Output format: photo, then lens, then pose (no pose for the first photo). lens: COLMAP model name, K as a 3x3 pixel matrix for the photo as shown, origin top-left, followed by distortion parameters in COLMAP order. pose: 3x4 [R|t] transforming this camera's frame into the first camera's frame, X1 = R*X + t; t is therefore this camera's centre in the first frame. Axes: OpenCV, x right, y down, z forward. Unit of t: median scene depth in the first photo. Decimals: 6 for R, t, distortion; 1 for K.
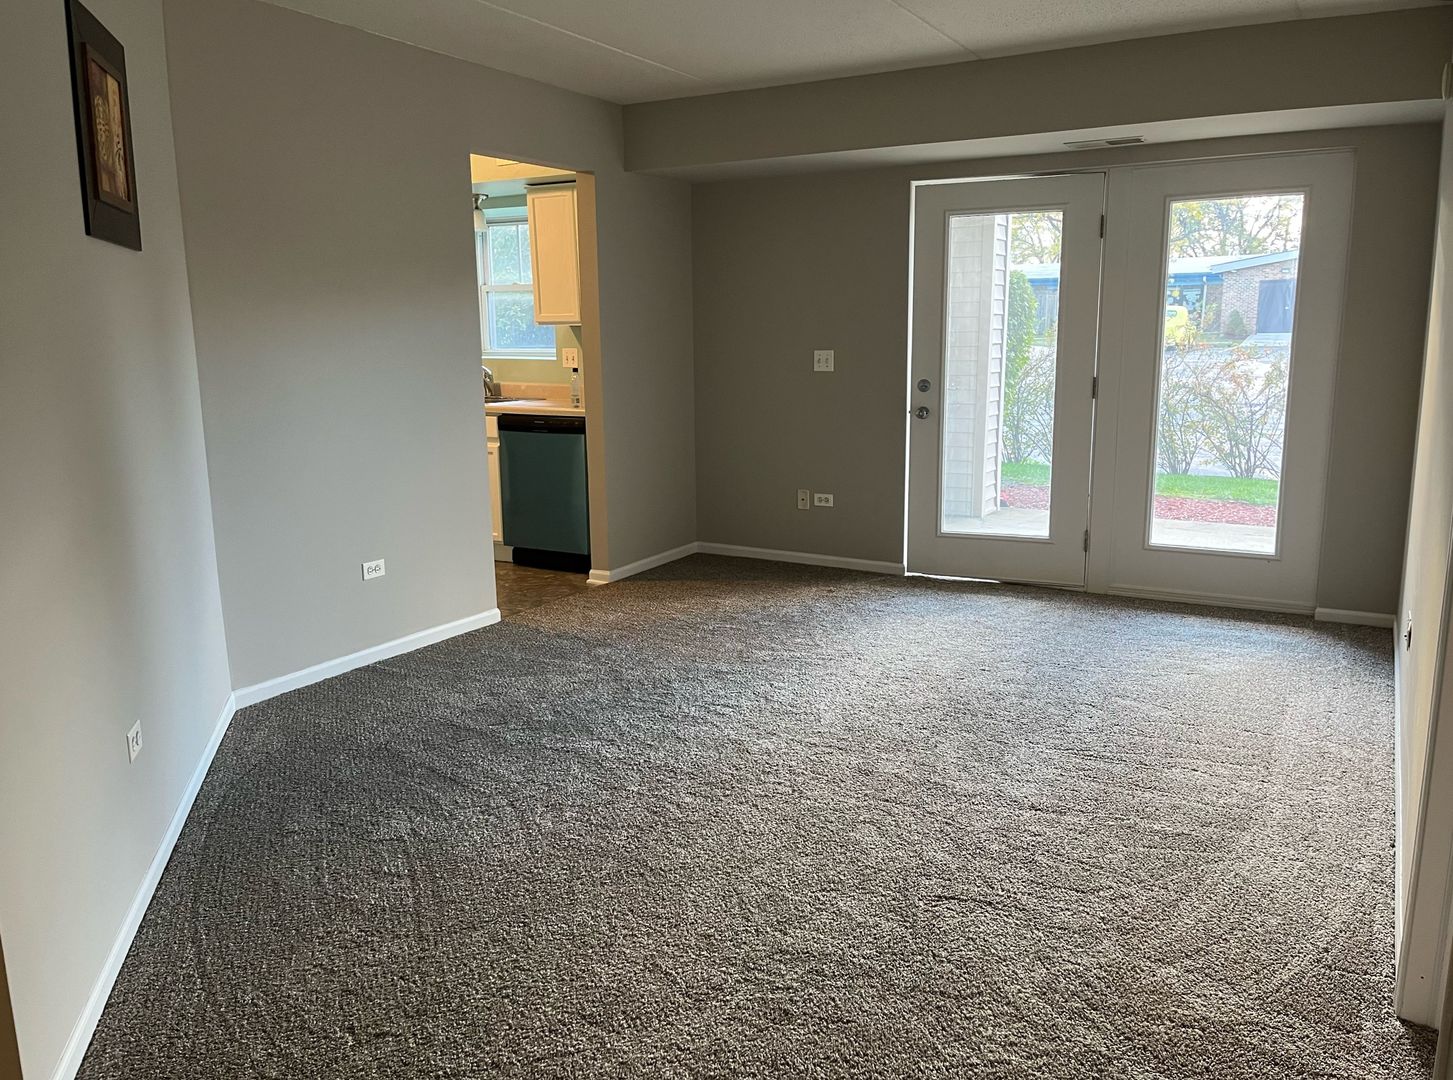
lens RADIAL K [[1110.1, 0, 726.5], [0, 1110.1, 540.0], [0, 0, 1]] dist [0.054922, -0.075803]
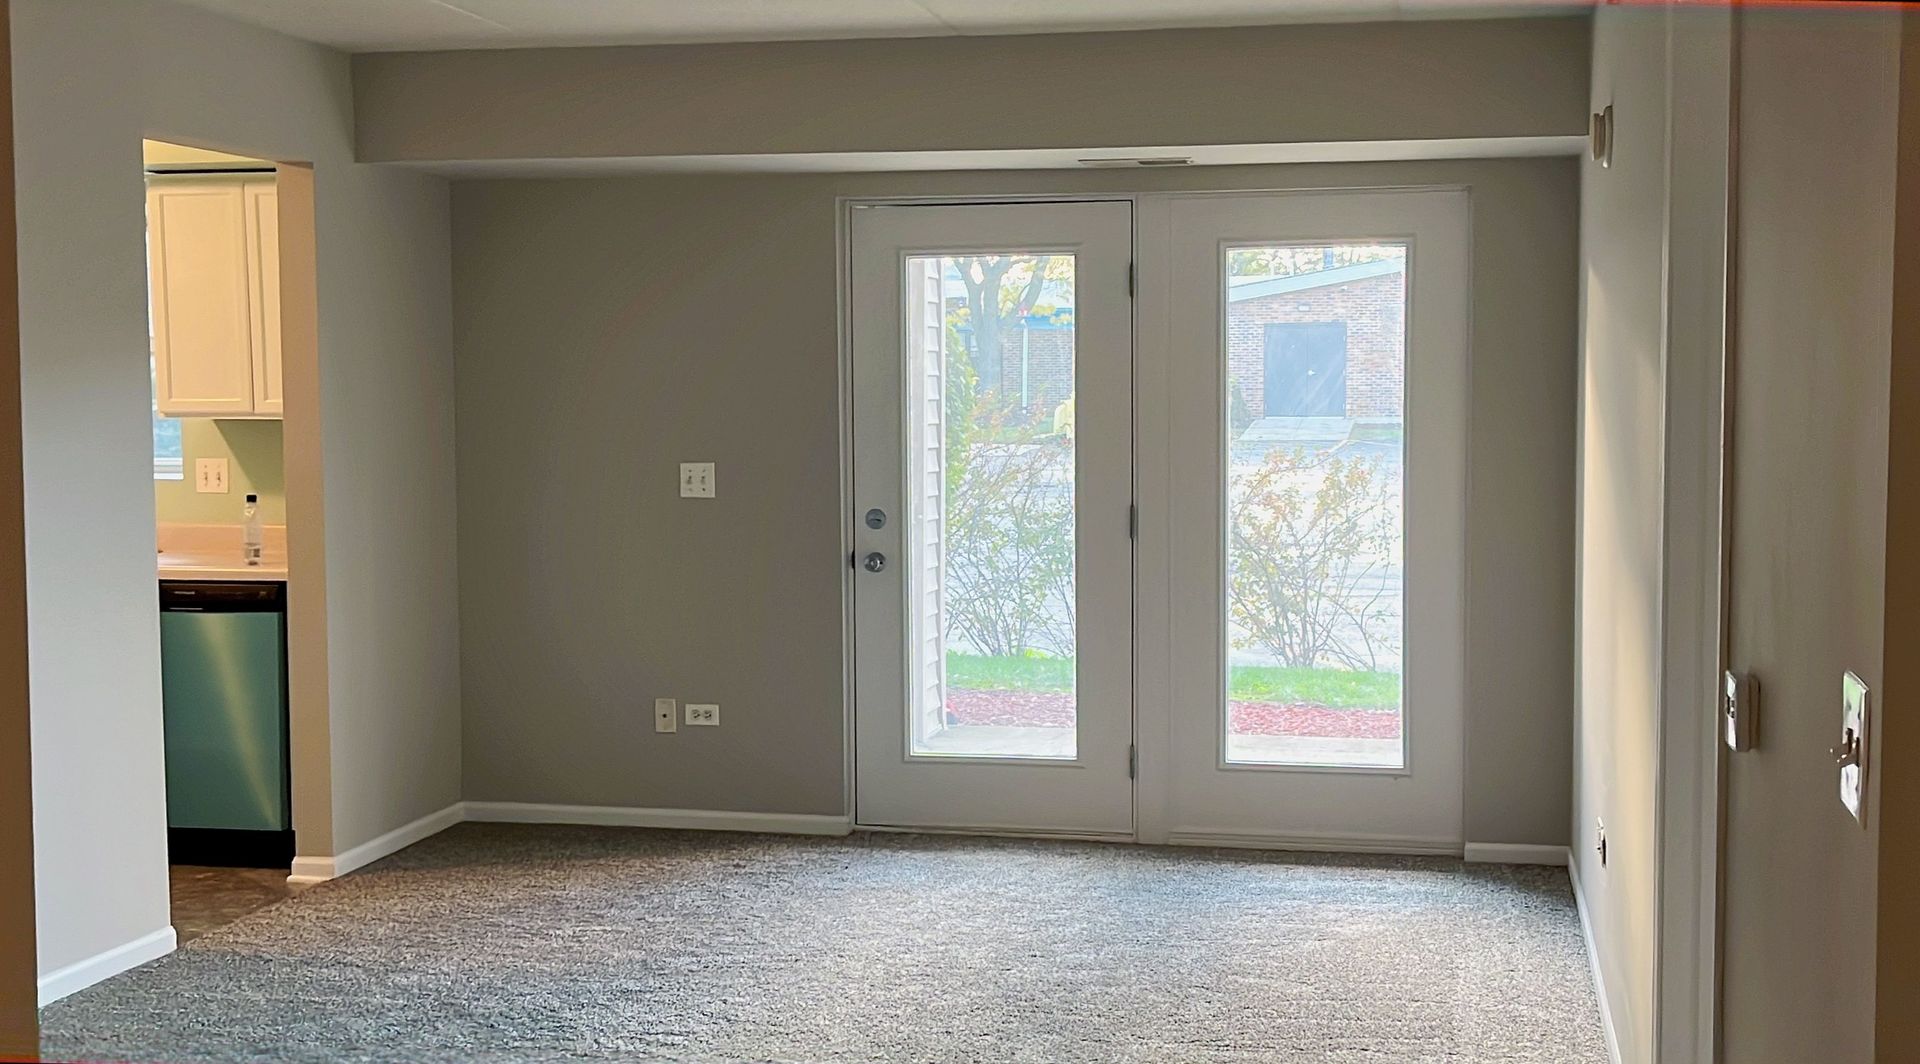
lens RADIAL K [[2435.5, 0, 960.0], [0, 2435.5, 532.0], [0, 0, 1]] dist [0.200096, -1.161277]
pose [[0.946633, -0.011983, 0.322091, -0.211789], [0.053484, 0.991295, -0.120309, 0.032852], [-0.317846, 0.131115, 0.939033, -0.283225]]
